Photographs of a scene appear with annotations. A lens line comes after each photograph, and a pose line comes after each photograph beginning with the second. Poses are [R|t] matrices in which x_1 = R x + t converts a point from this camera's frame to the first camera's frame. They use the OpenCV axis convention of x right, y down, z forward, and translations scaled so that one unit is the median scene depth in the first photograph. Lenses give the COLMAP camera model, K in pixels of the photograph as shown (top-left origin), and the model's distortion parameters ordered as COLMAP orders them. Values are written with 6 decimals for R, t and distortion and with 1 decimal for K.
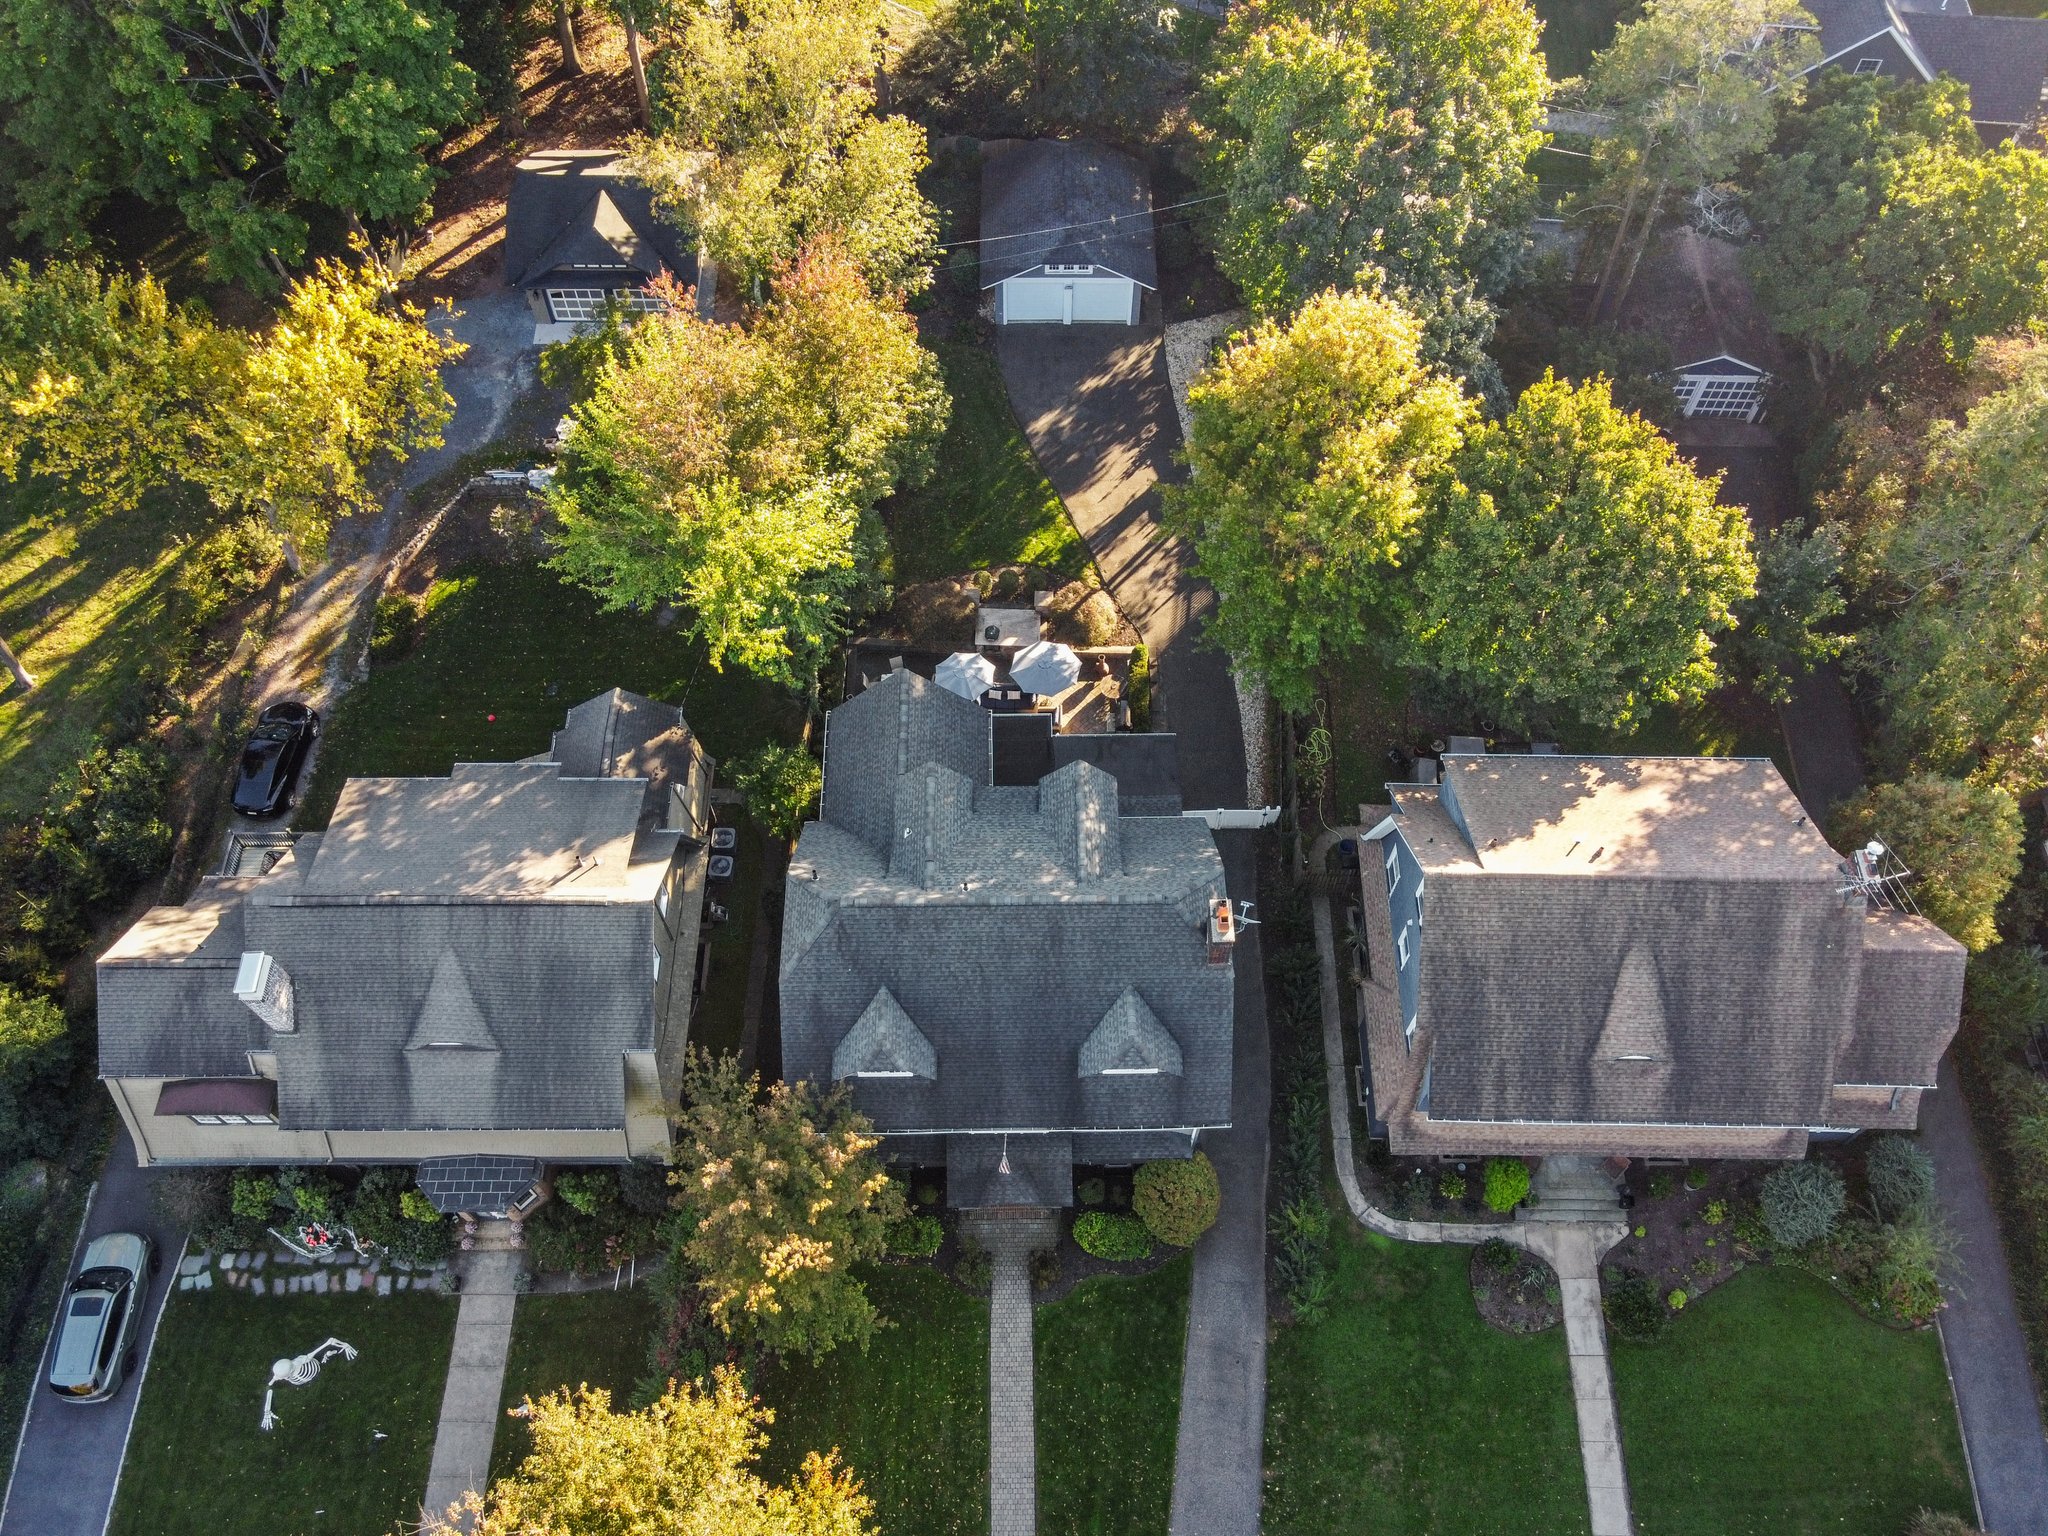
lens RADIAL K [[1555.4, 0, 1035.1], [0, 1555.4, 778.1], [0, 0, 1]] dist [-0.001874, 0.004104]
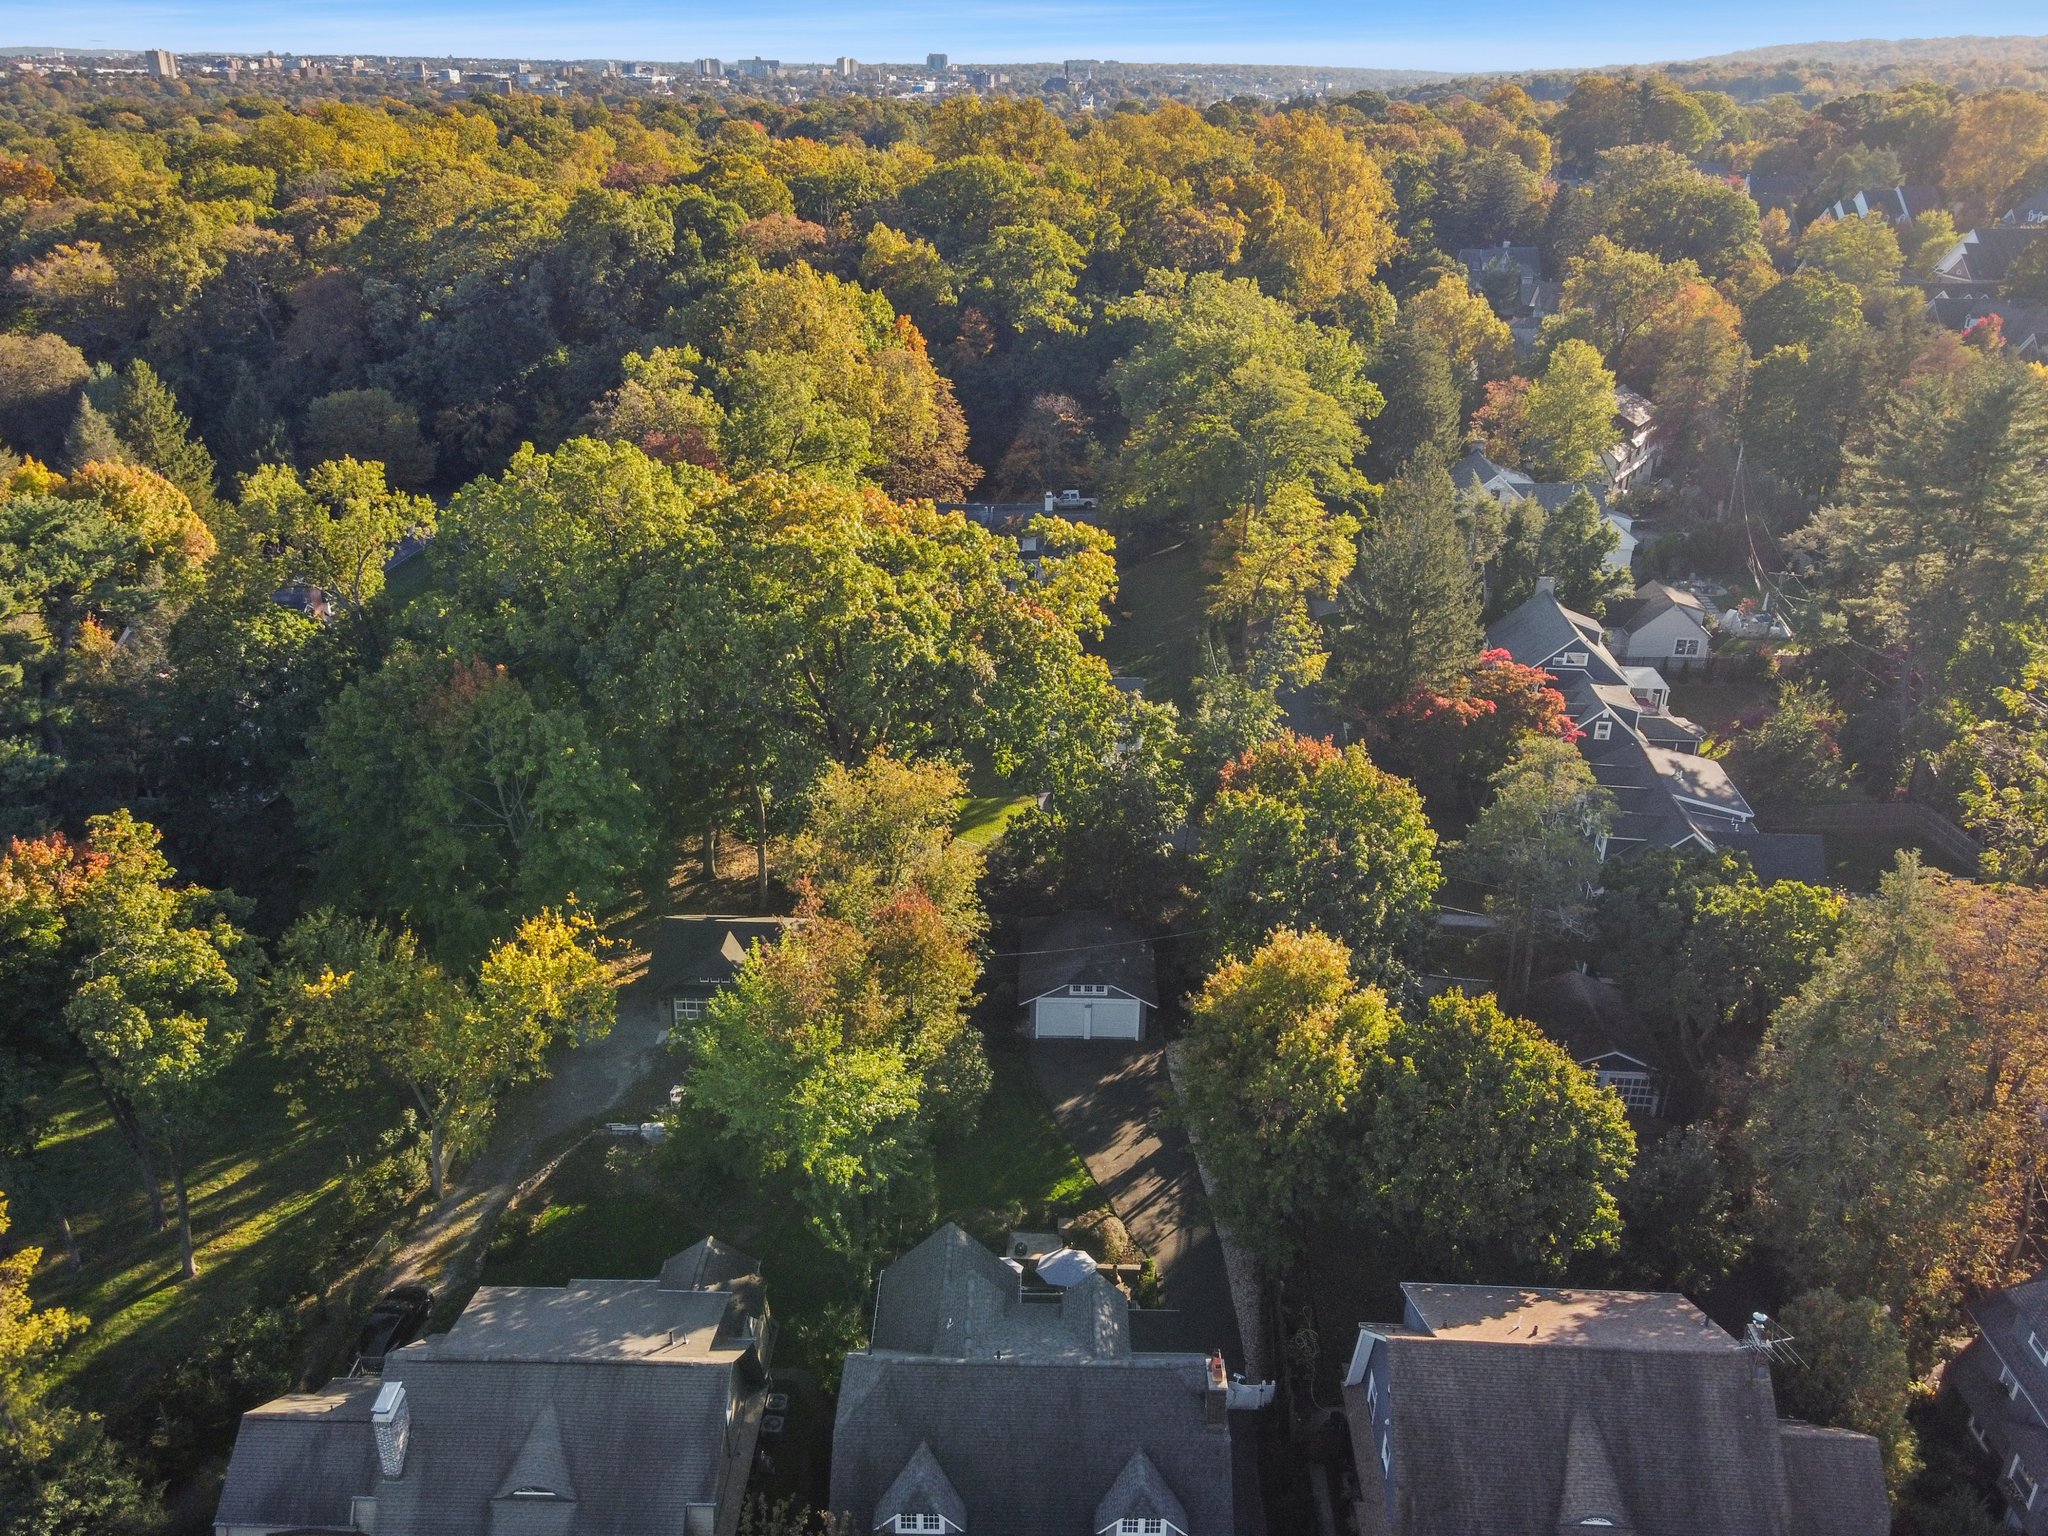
lens RADIAL K [[1584.5, 0, 1024.0], [0, 1584.5, 768.0], [0, 0, 1]] dist [-0.046920, 0.038999]
pose [[0.999598, 0.015173, -0.023934, -0.003359], [-0.026253, 0.813831, -0.580509, 0.330876], [0.010670, 0.580904, 0.813902, -0.185749]]
